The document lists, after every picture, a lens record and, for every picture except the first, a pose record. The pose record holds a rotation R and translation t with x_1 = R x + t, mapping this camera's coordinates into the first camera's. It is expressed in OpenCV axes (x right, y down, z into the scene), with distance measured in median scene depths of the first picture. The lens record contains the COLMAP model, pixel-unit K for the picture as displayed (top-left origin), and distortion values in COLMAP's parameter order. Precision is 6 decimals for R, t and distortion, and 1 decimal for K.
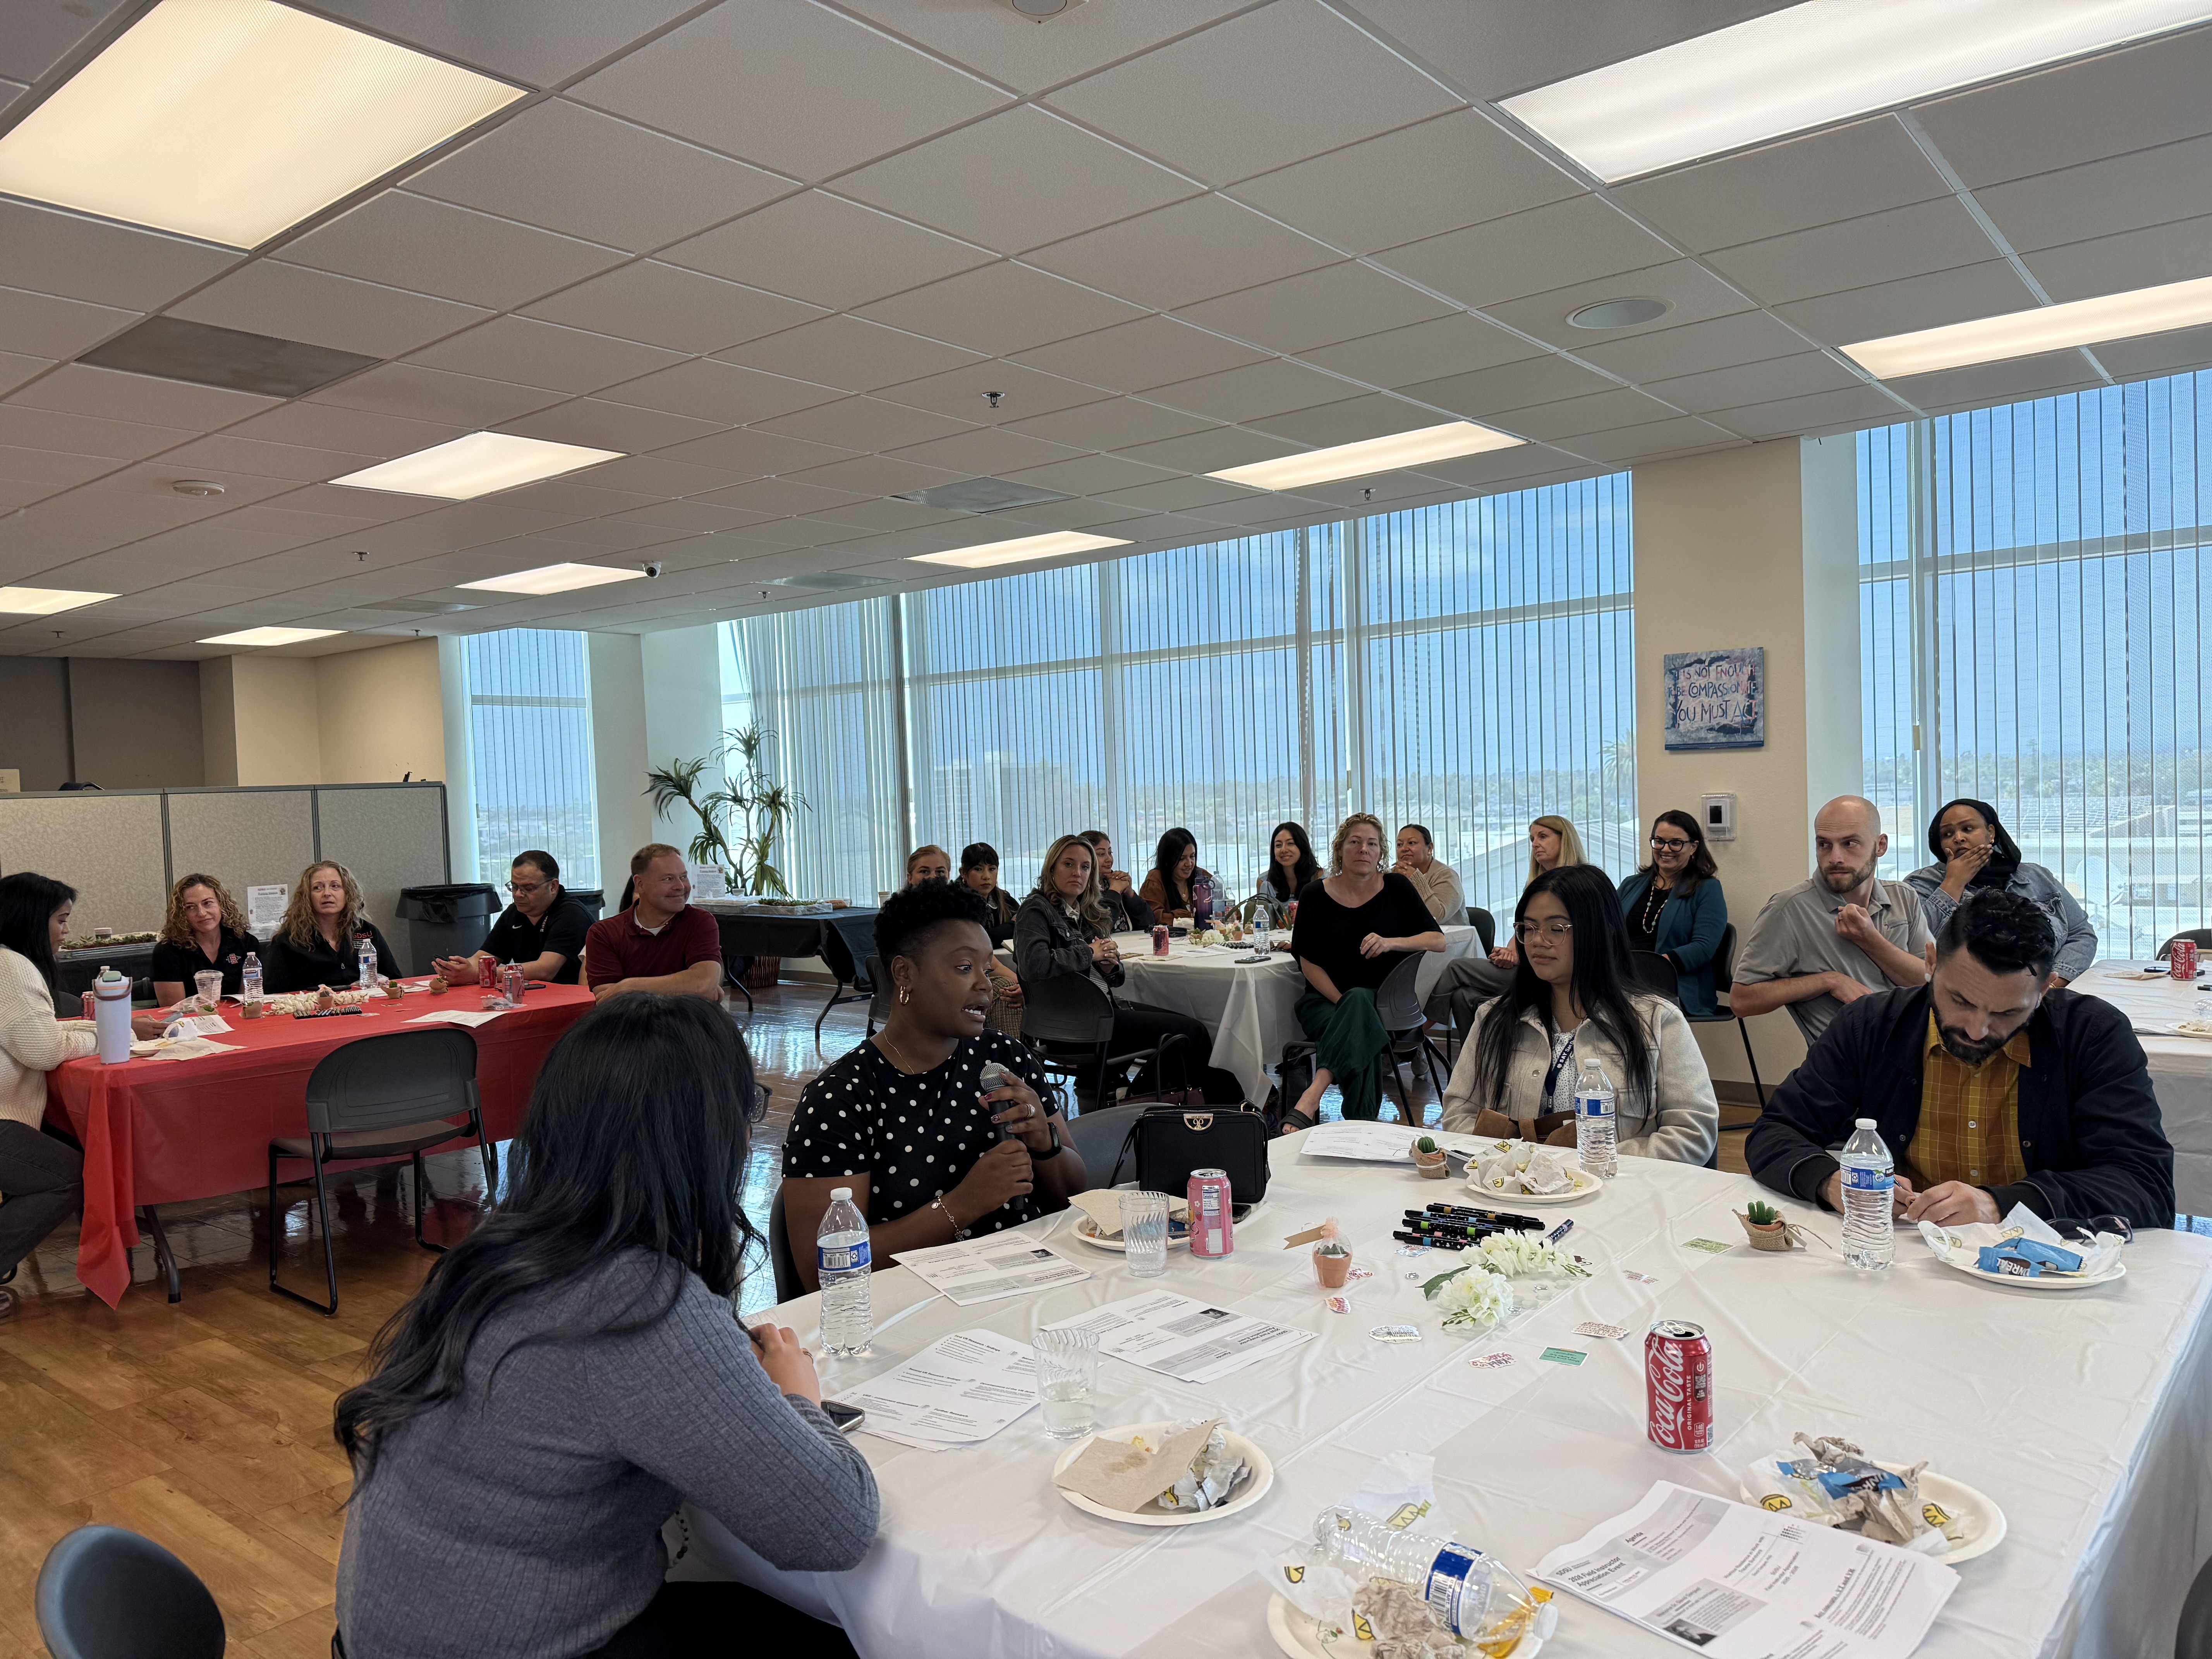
lens RADIAL K [[1559.6, 0, 1133.8], [0, 1559.6, 857.5], [0, 0, 1]] dist [0.044069, -0.052855]
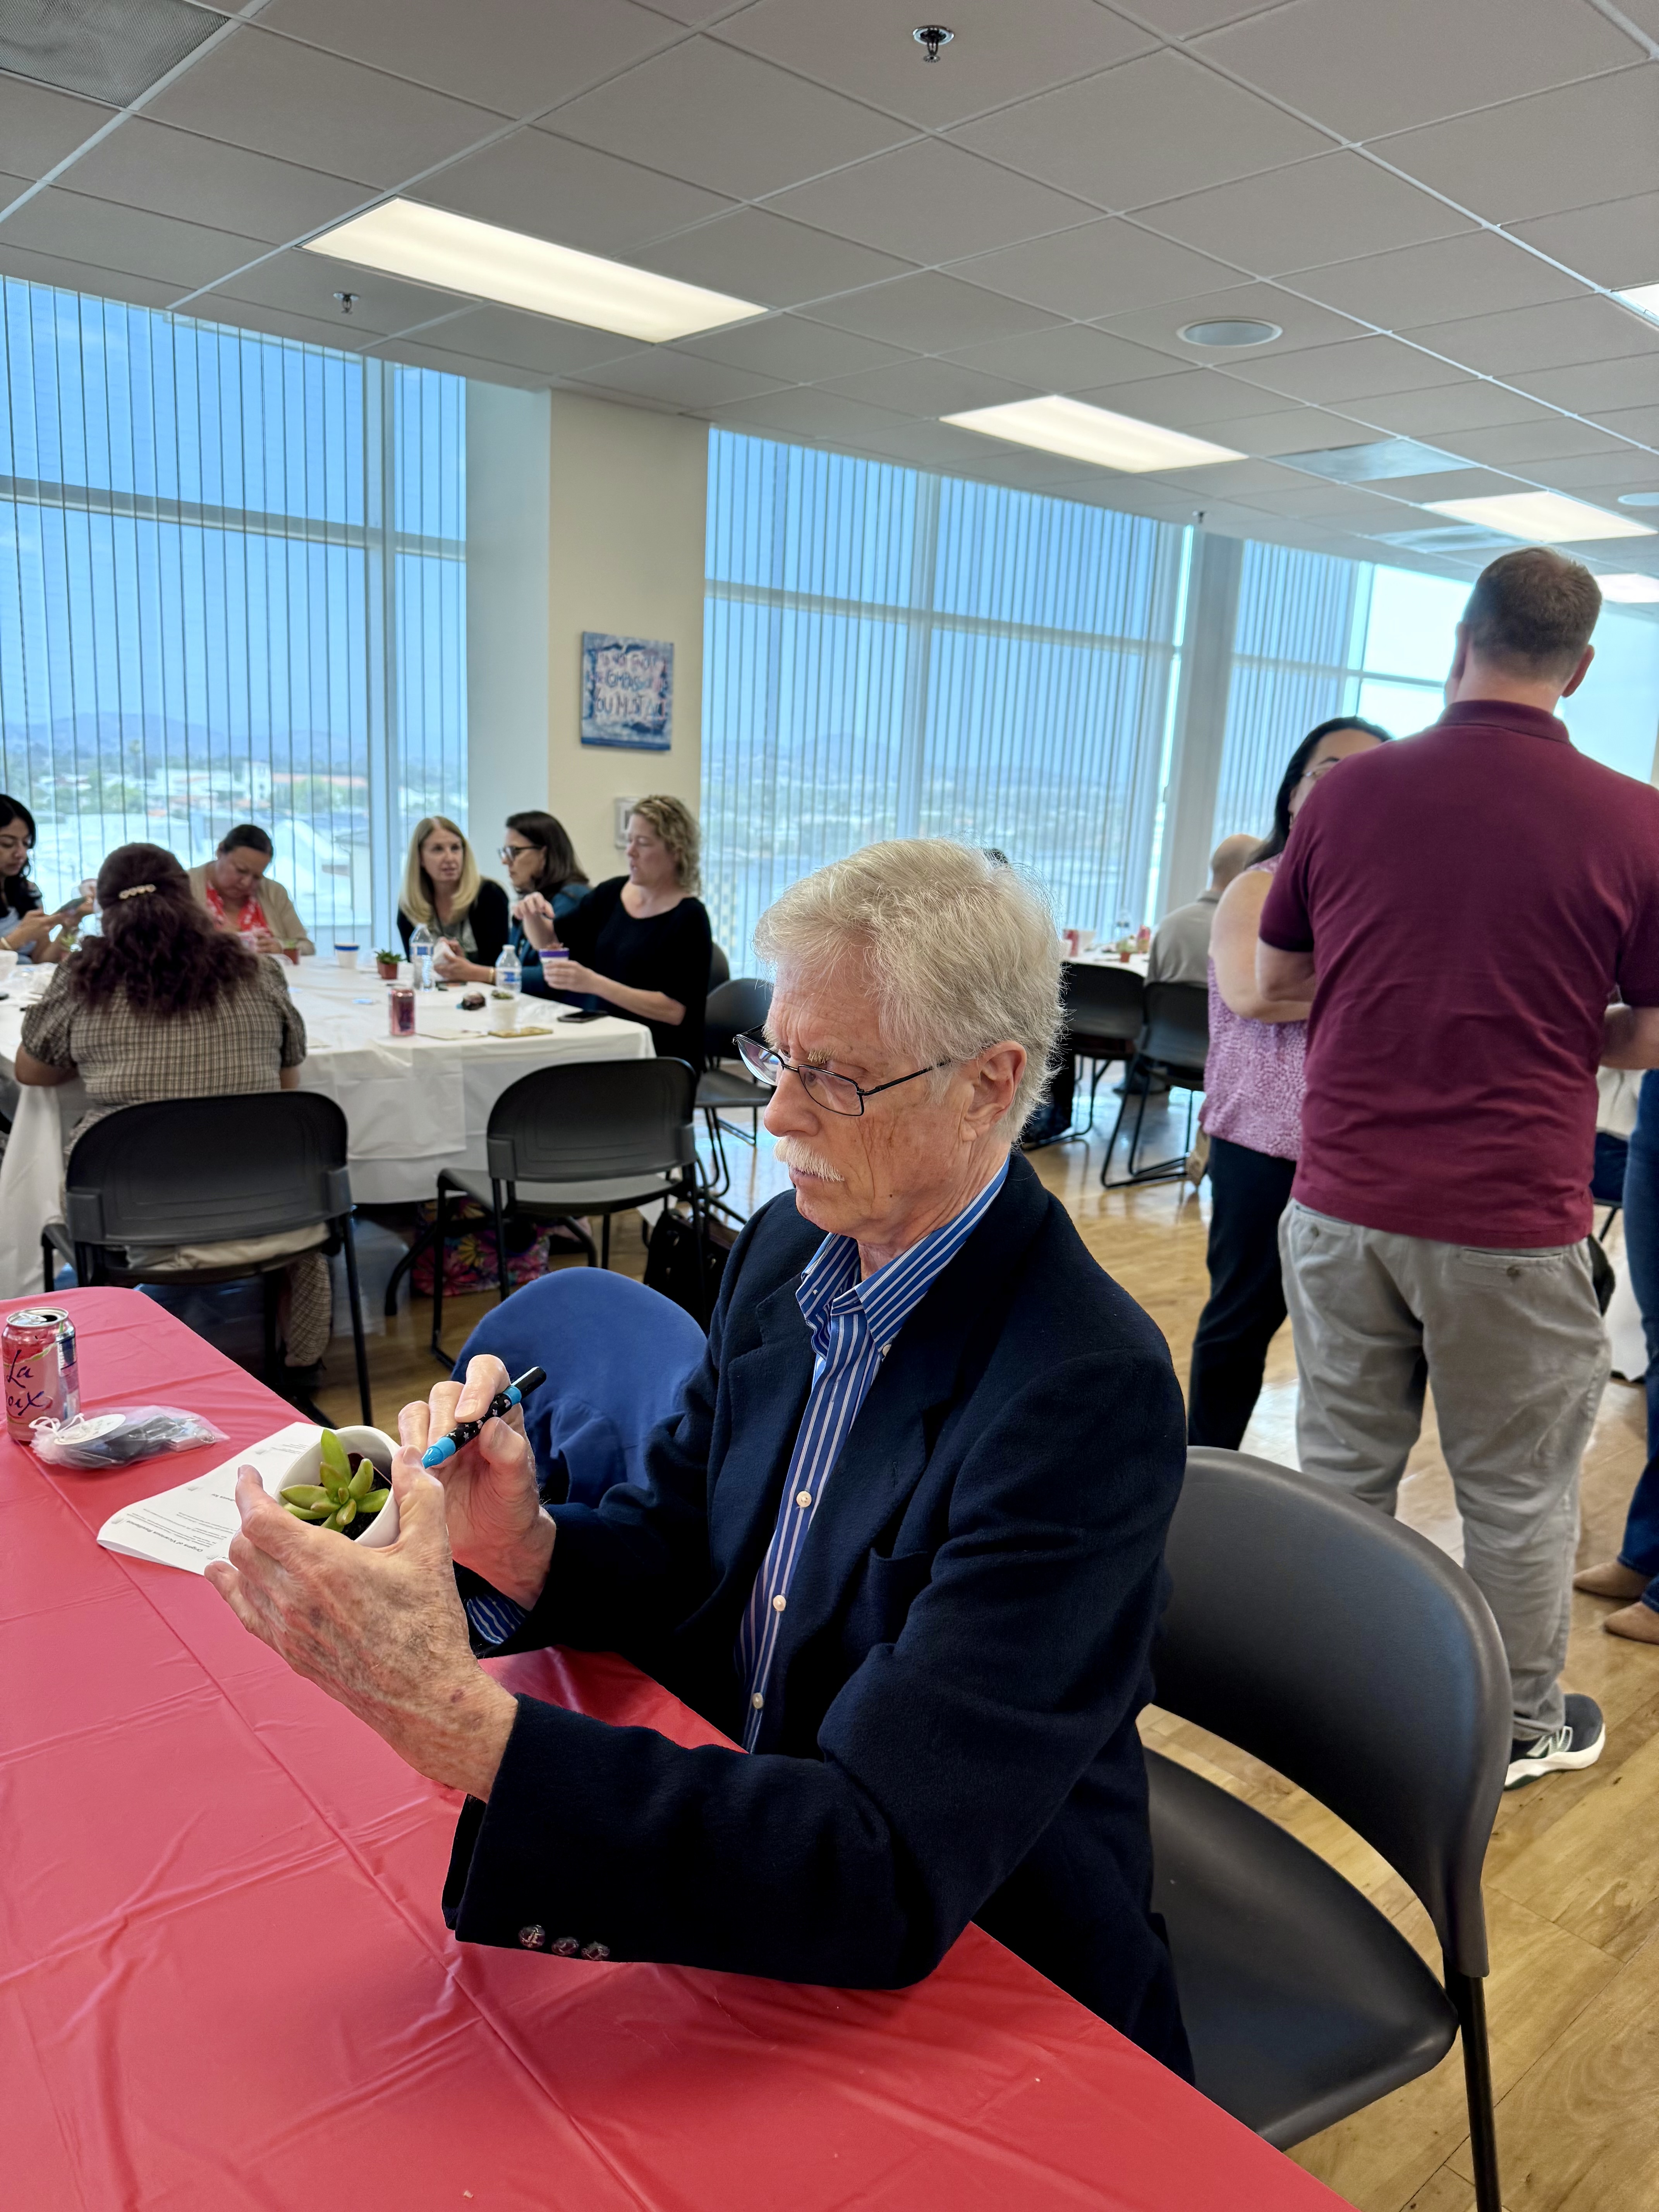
lens RADIAL K [[1559.6, 0, 823.1], [0, 1559.6, 1128.0], [0, 0, 1]] dist [0.044069, -0.052855]
pose [[0.171107, -0.165115, 0.971318, -0.400201], [-0.011019, 0.985475, 0.169463, -0.003961], [-0.985191, -0.039699, 0.166803, 0.528130]]
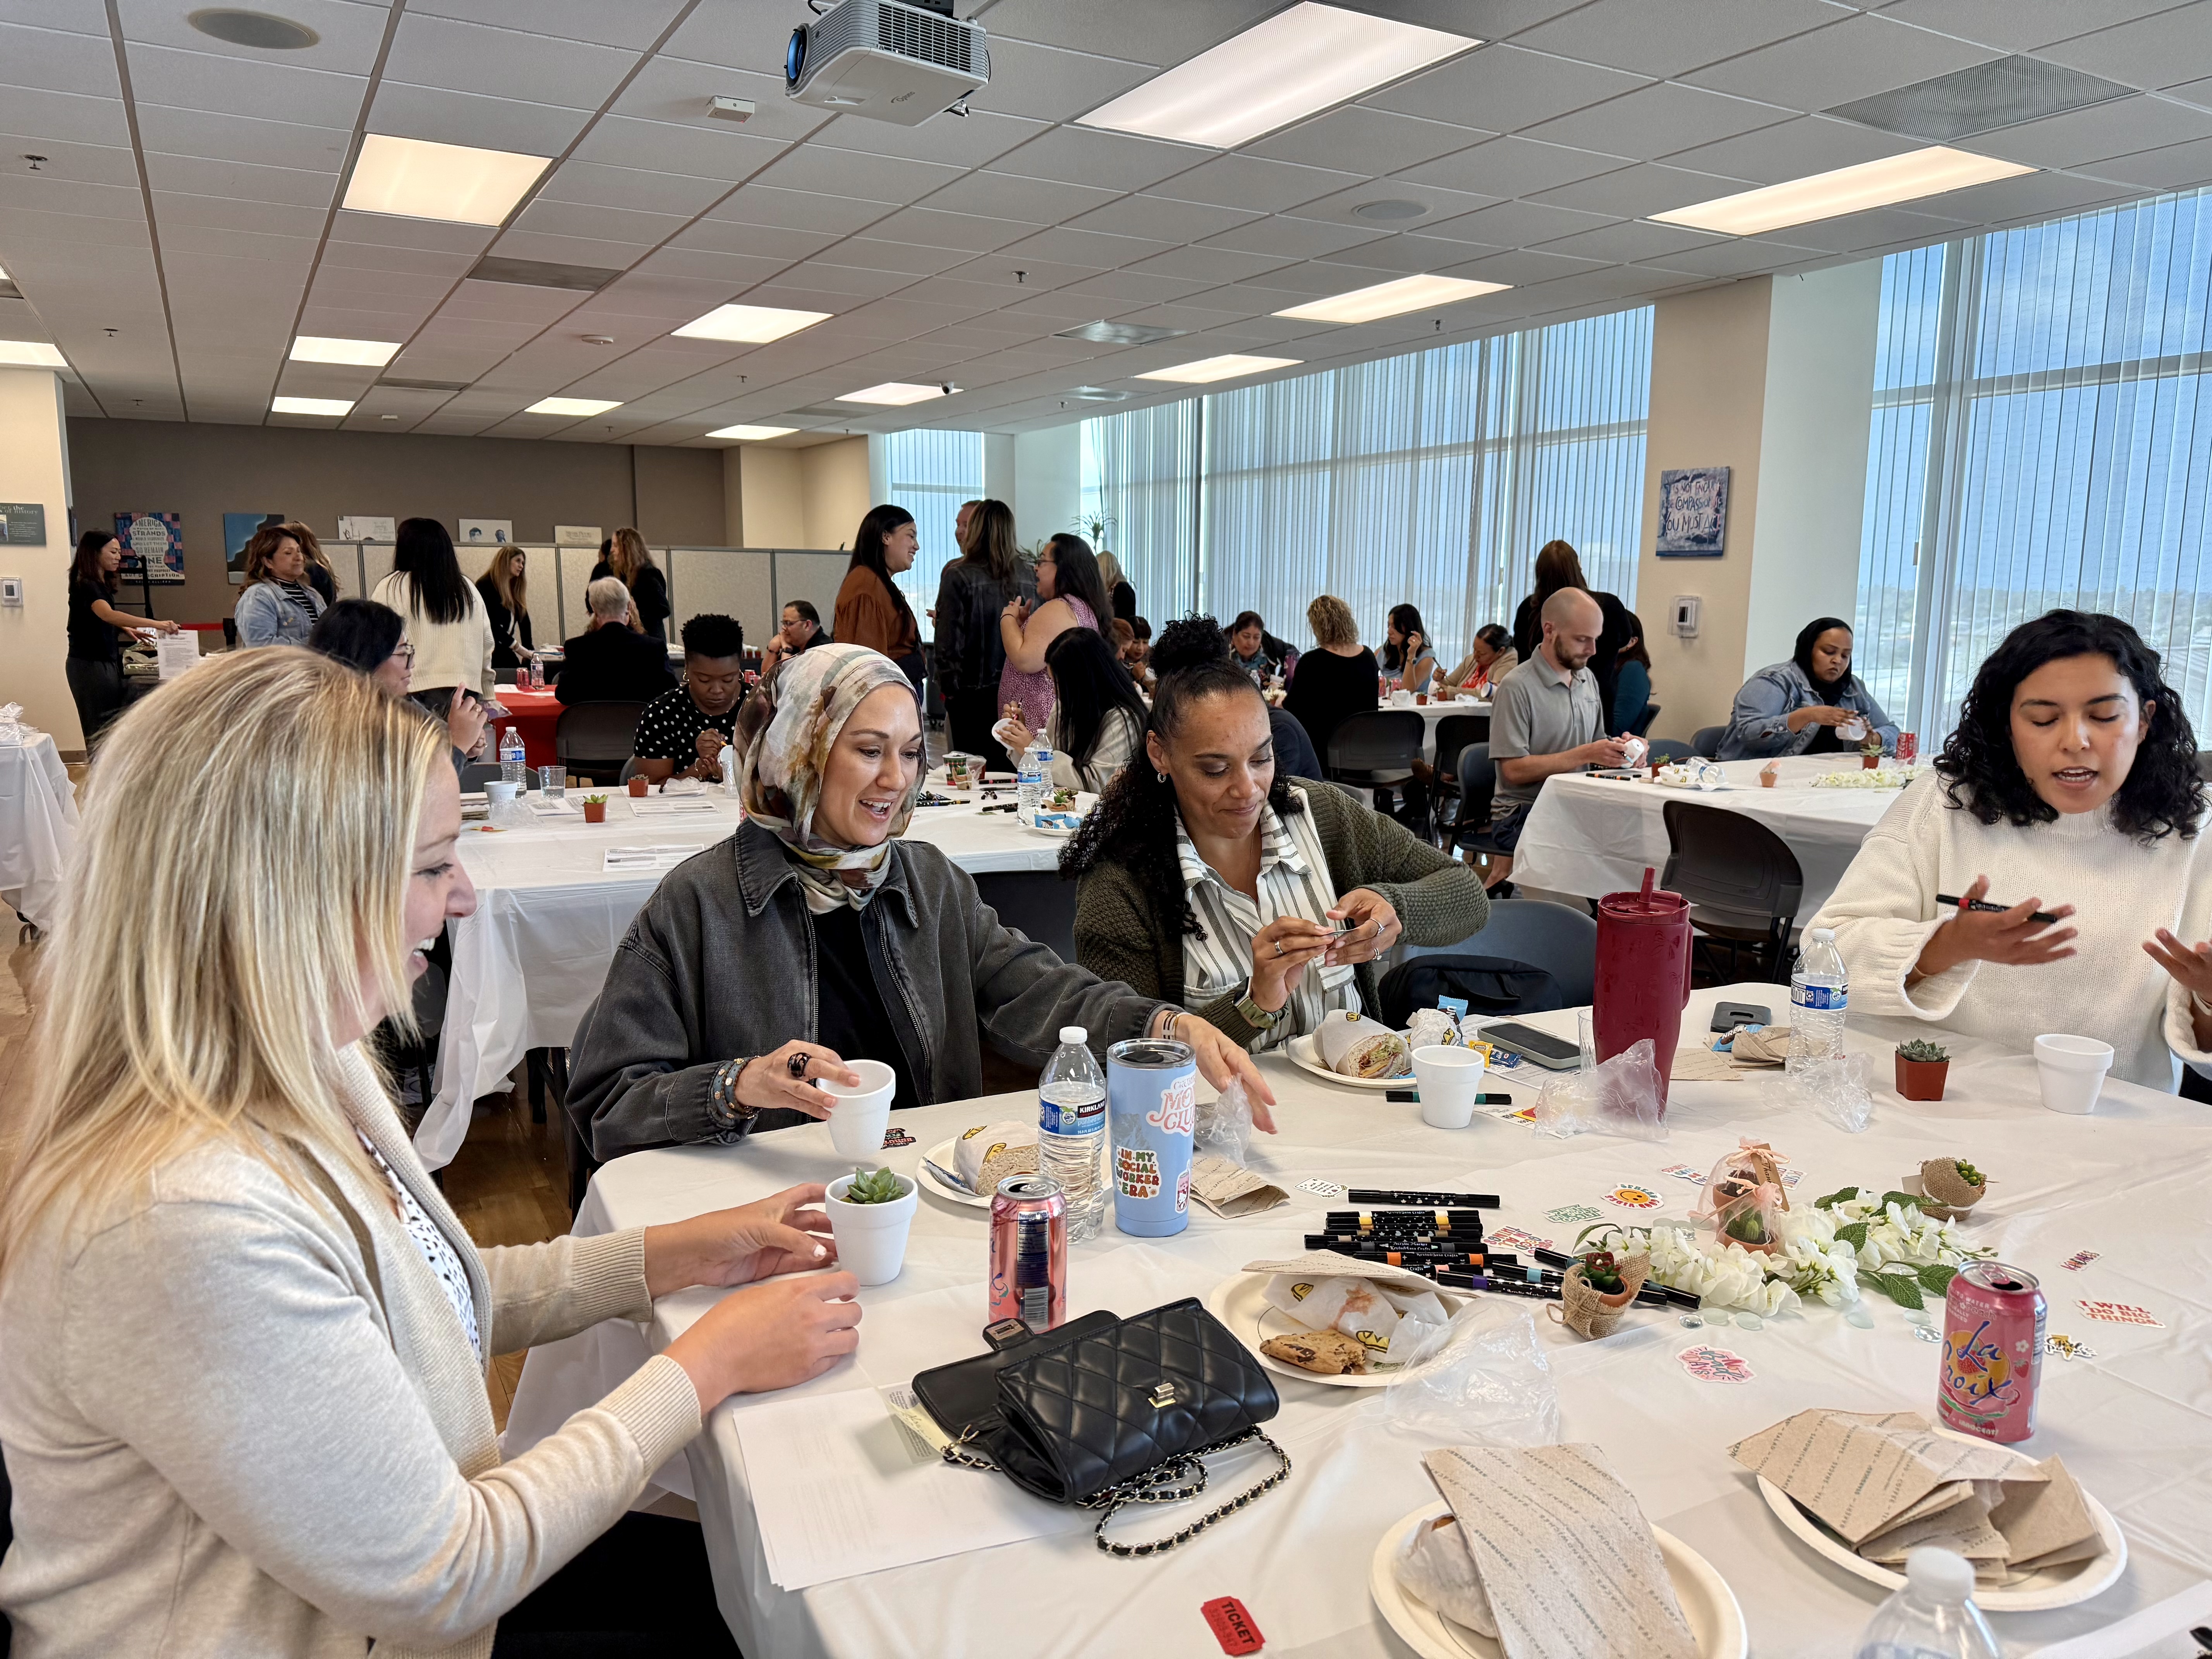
lens RADIAL K [[1559.6, 0, 1136.6], [0, 1559.6, 830.2], [0, 0, 1]] dist [0.044069, -0.052855]
pose [[0.929996, 0.099310, -0.353901, 0.307176], [-0.057414, 0.990239, 0.127002, 0.004643], [0.363059, -0.097792, 0.926620, -0.164696]]
